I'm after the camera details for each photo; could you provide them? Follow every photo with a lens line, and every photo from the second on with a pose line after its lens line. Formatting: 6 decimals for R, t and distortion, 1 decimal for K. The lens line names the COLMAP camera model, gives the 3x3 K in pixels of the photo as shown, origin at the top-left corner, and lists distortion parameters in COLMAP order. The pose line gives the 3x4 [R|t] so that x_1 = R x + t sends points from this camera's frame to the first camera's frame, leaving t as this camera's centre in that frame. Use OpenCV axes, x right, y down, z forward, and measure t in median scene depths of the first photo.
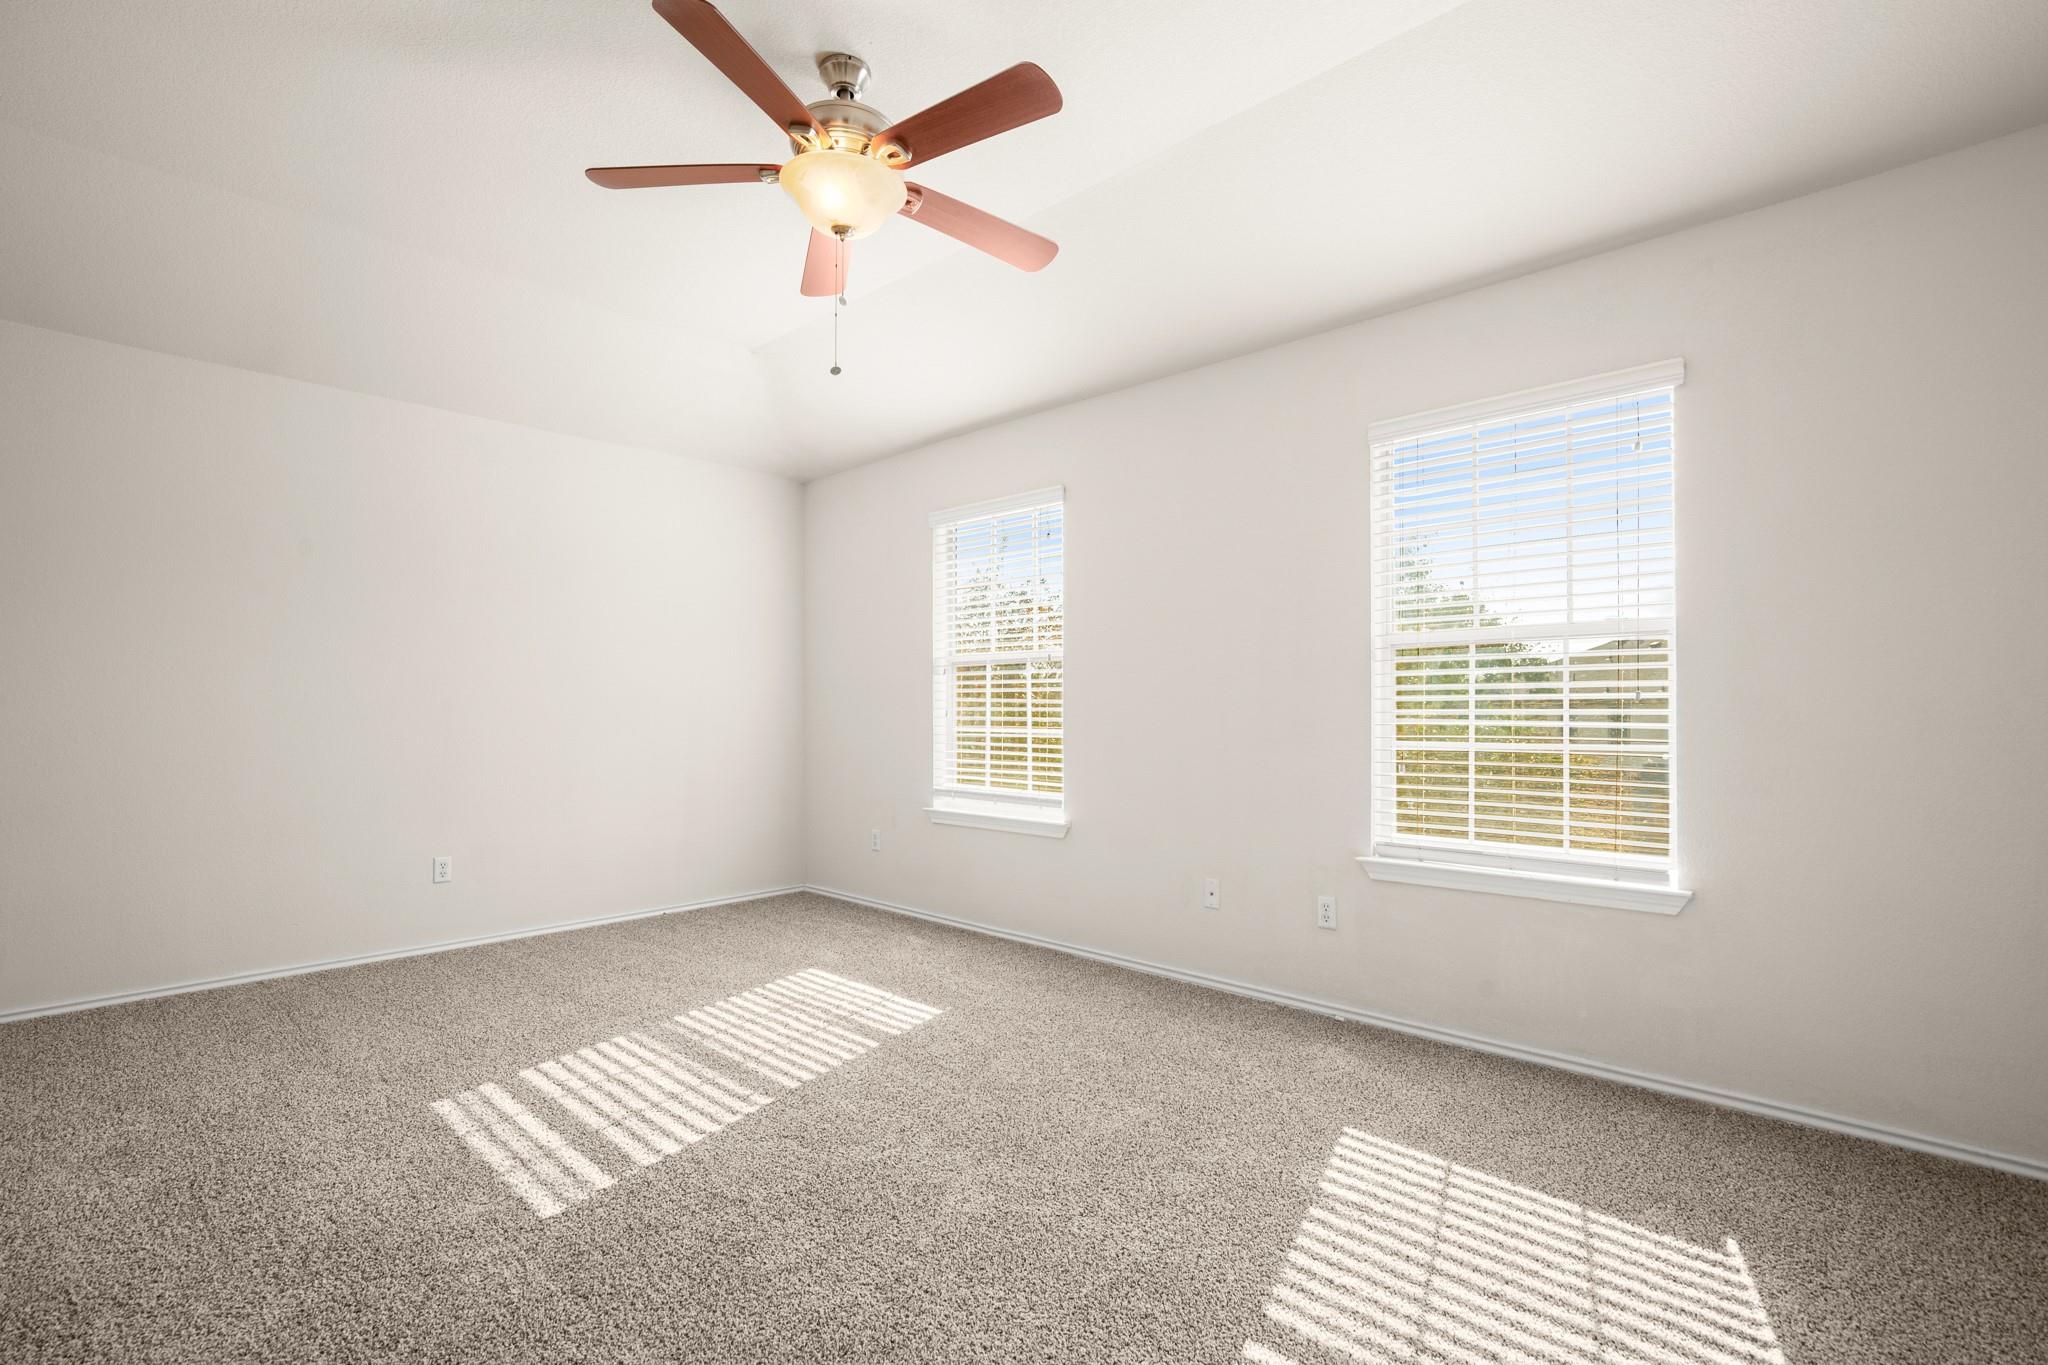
lens RADIAL K [[942.5, 0, 1035.6], [0, 942.5, 694.7], [0, 0, 1]] dist [-0.000634, -0.000337]
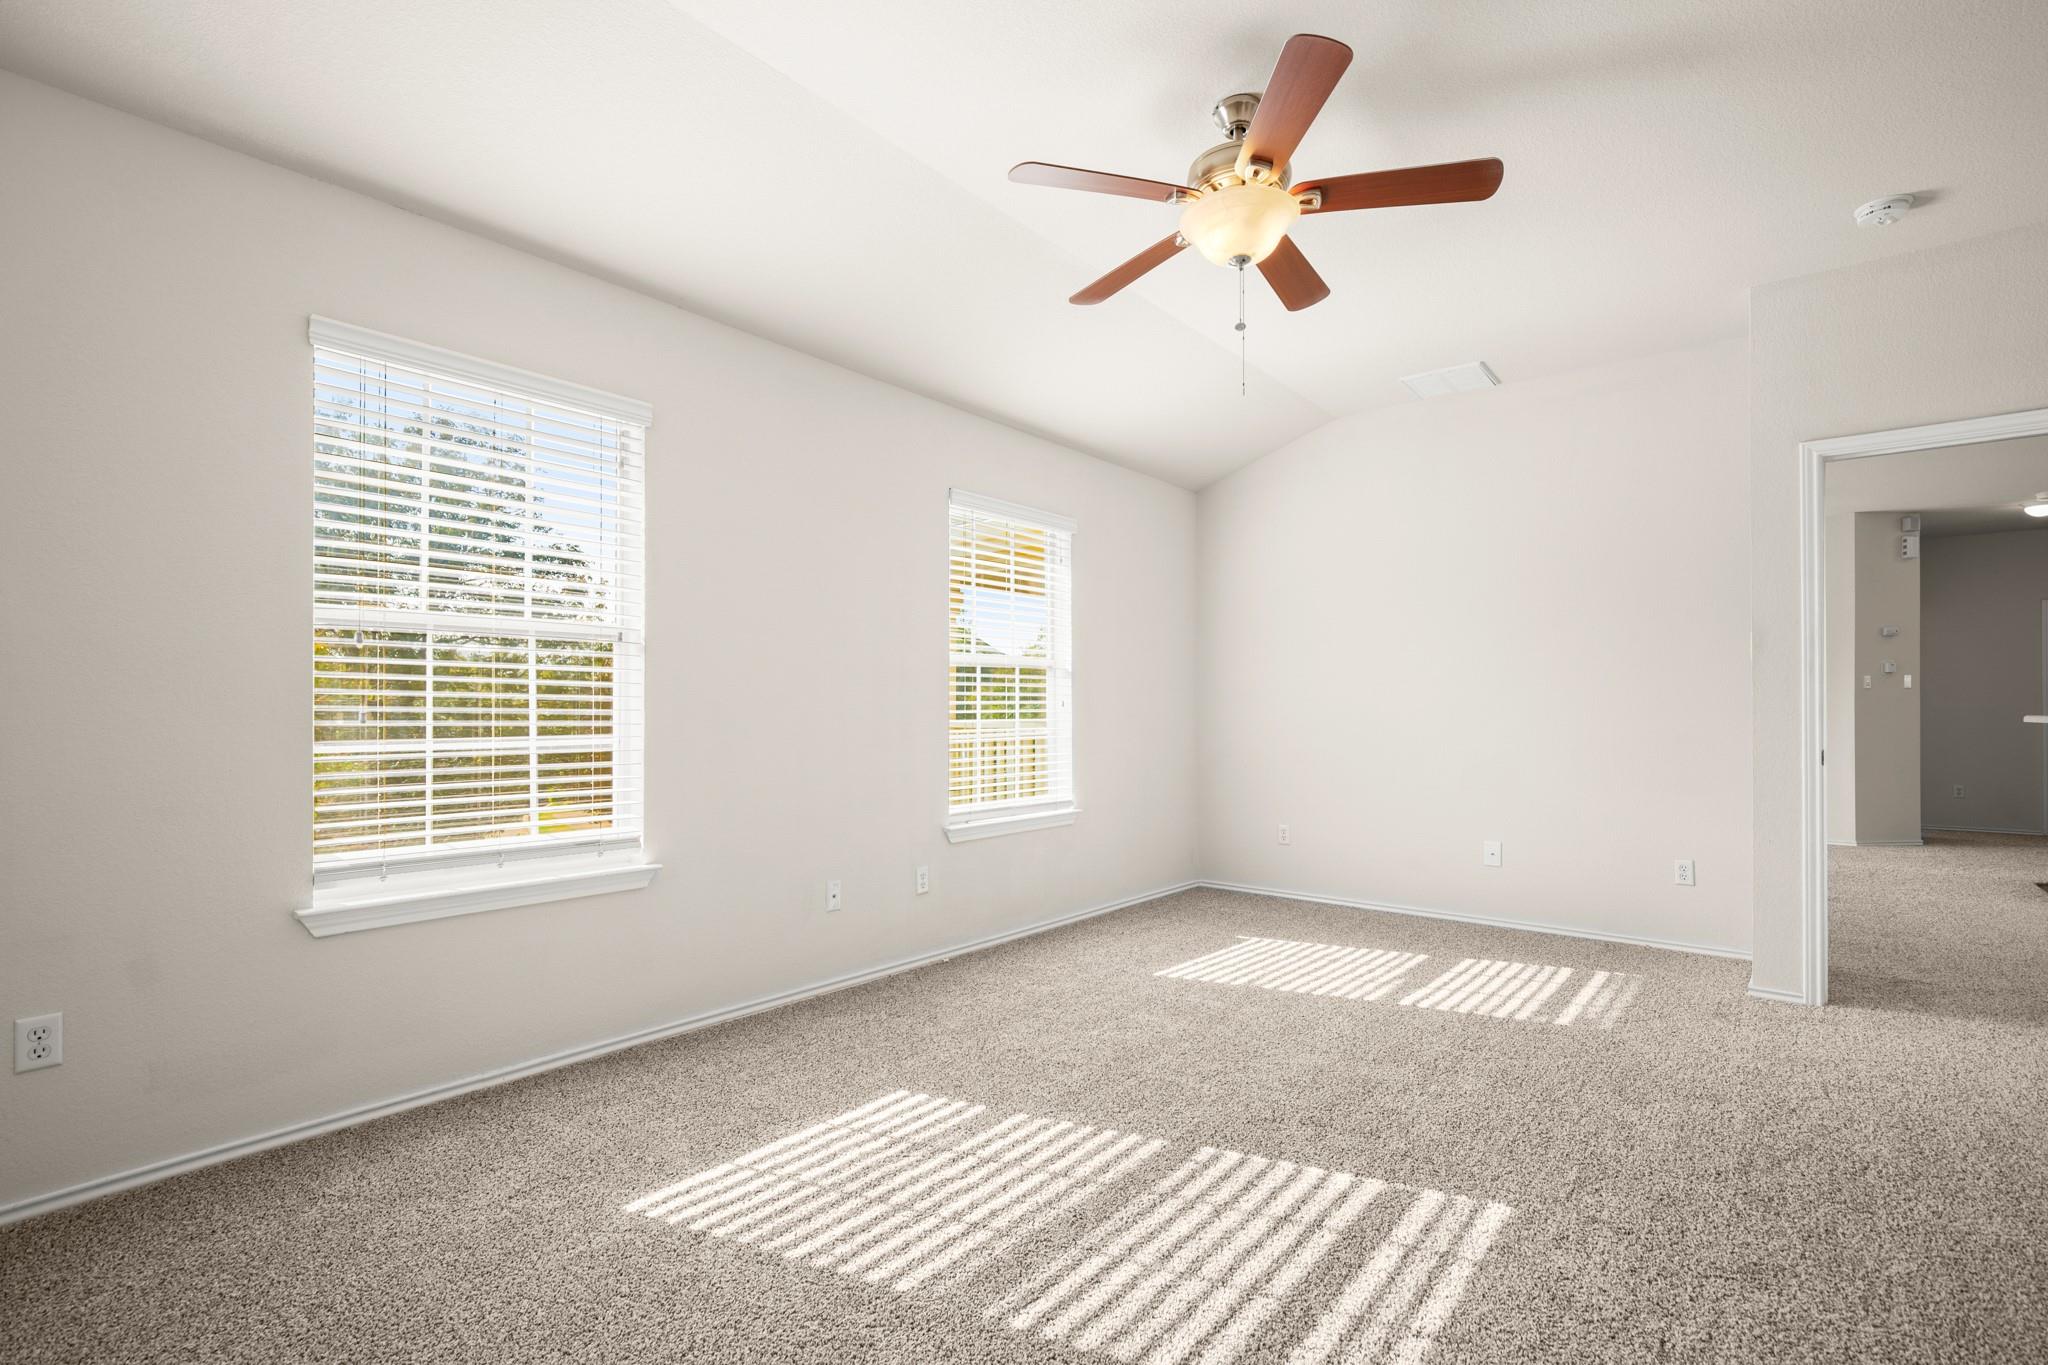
lens RADIAL K [[937.9, 0, 1023.4], [0, 937.9, 689.1], [0, 0, 1]] dist [0.017219, 0.000035]
pose [[-0.055331, 0.022333, 0.998218, -0.978594], [-0.021700, 0.999487, -0.023564, 0.012361], [-0.998232, -0.022965, -0.054818, 1.018262]]
